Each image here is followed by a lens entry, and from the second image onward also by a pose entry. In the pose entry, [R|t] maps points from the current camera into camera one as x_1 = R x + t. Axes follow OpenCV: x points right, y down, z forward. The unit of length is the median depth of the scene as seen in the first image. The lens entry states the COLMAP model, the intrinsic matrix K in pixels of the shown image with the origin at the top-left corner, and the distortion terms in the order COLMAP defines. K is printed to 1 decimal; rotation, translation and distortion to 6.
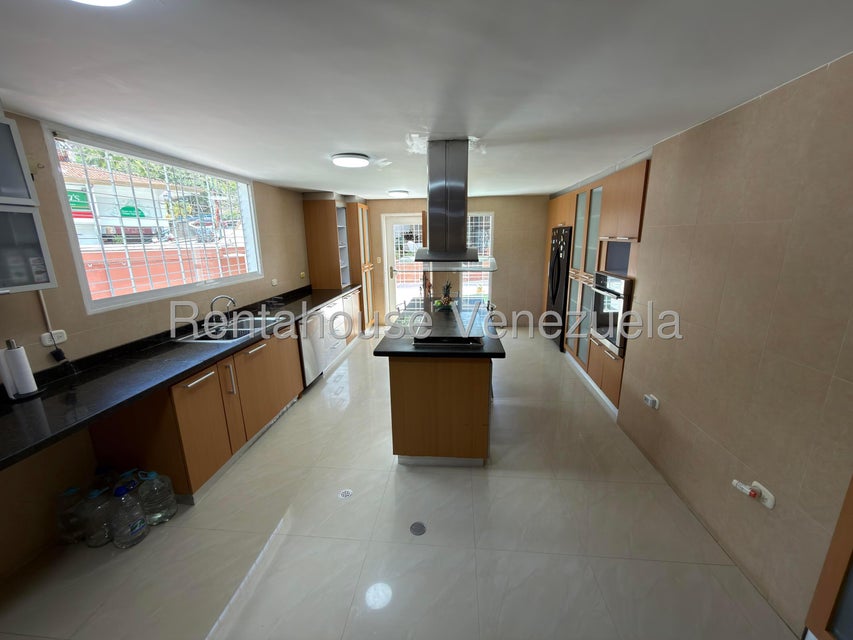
lens RADIAL K [[342.2, 0, 426.9], [0, 342.2, 320.6], [0, 0, 1]] dist [0.001844, -0.000879]
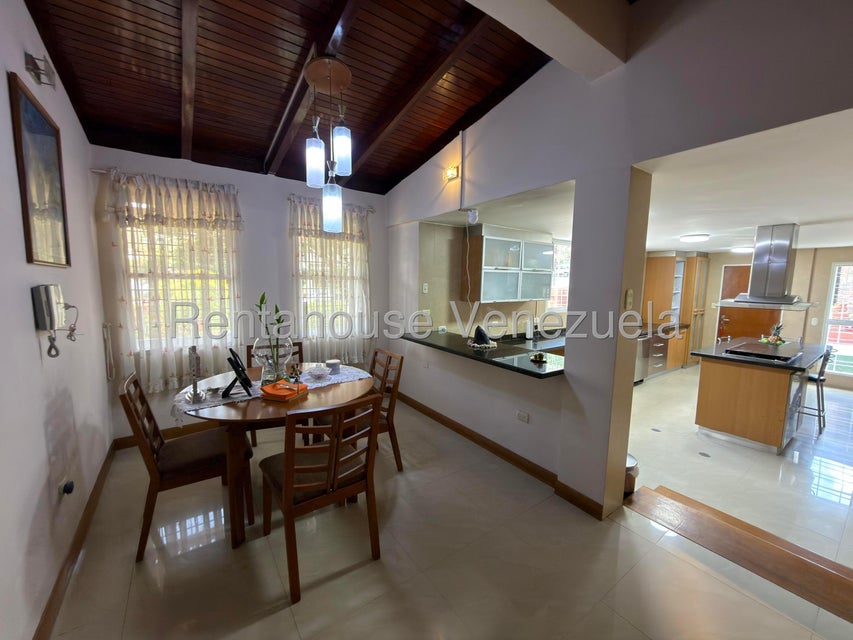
lens RADIAL K [[342.2, 0, 427.4], [0, 342.2, 321.0], [0, 0, 1]] dist [0.001844, -0.000879]
pose [[0.654750, 0.105682, -0.748421, 0.194500], [-0.200344, 0.979026, -0.037025, 0.213061], [0.728810, 0.174184, 0.662190, -0.875439]]
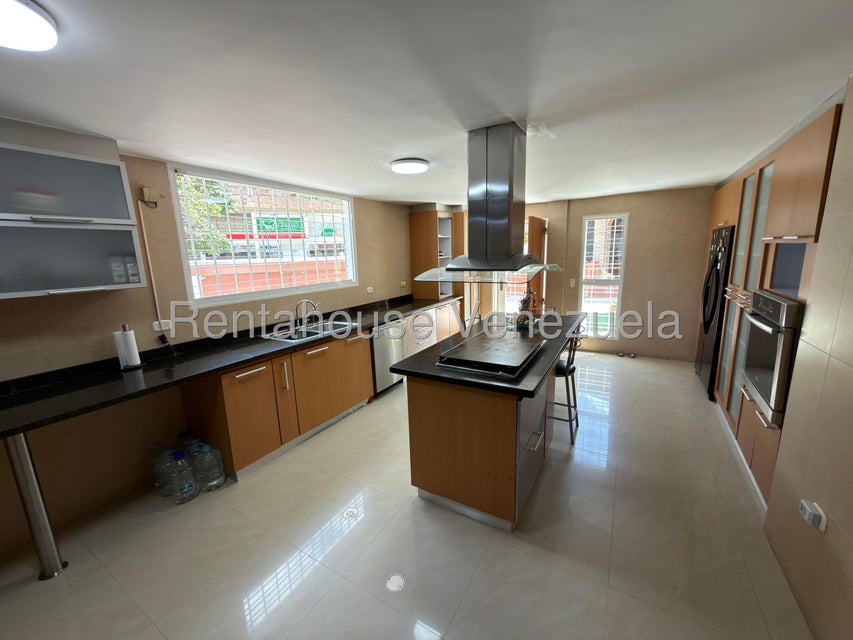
lens RADIAL K [[342.2, 0, 423.3], [0, 342.2, 319.7], [0, 0, 1]] dist [0.001844, -0.000879]
pose [[0.902833, 0.069269, -0.424375, 0.252123], [-0.084673, 0.996255, -0.017522, -0.023129], [0.421572, 0.051753, 0.905317, 0.162534]]
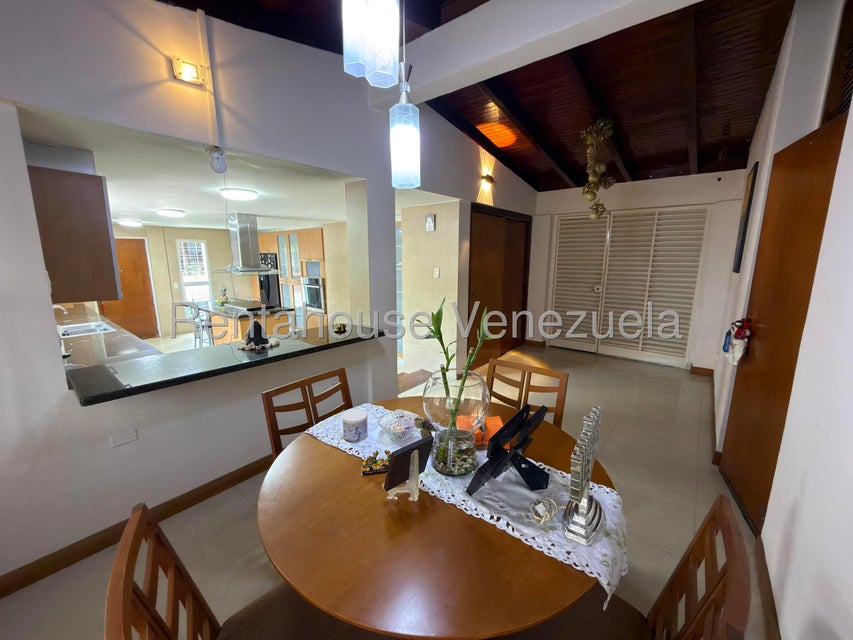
lens RADIAL K [[342.2, 0, 420.7], [0, 342.2, 319.7], [0, 0, 1]] dist [0.001844, -0.000879]
pose [[0.558977, -0.141454, 0.817029, -0.979957], [0.191972, 0.980647, 0.038443, 0.195325], [-0.806655, 0.135359, 0.575314, -0.817224]]
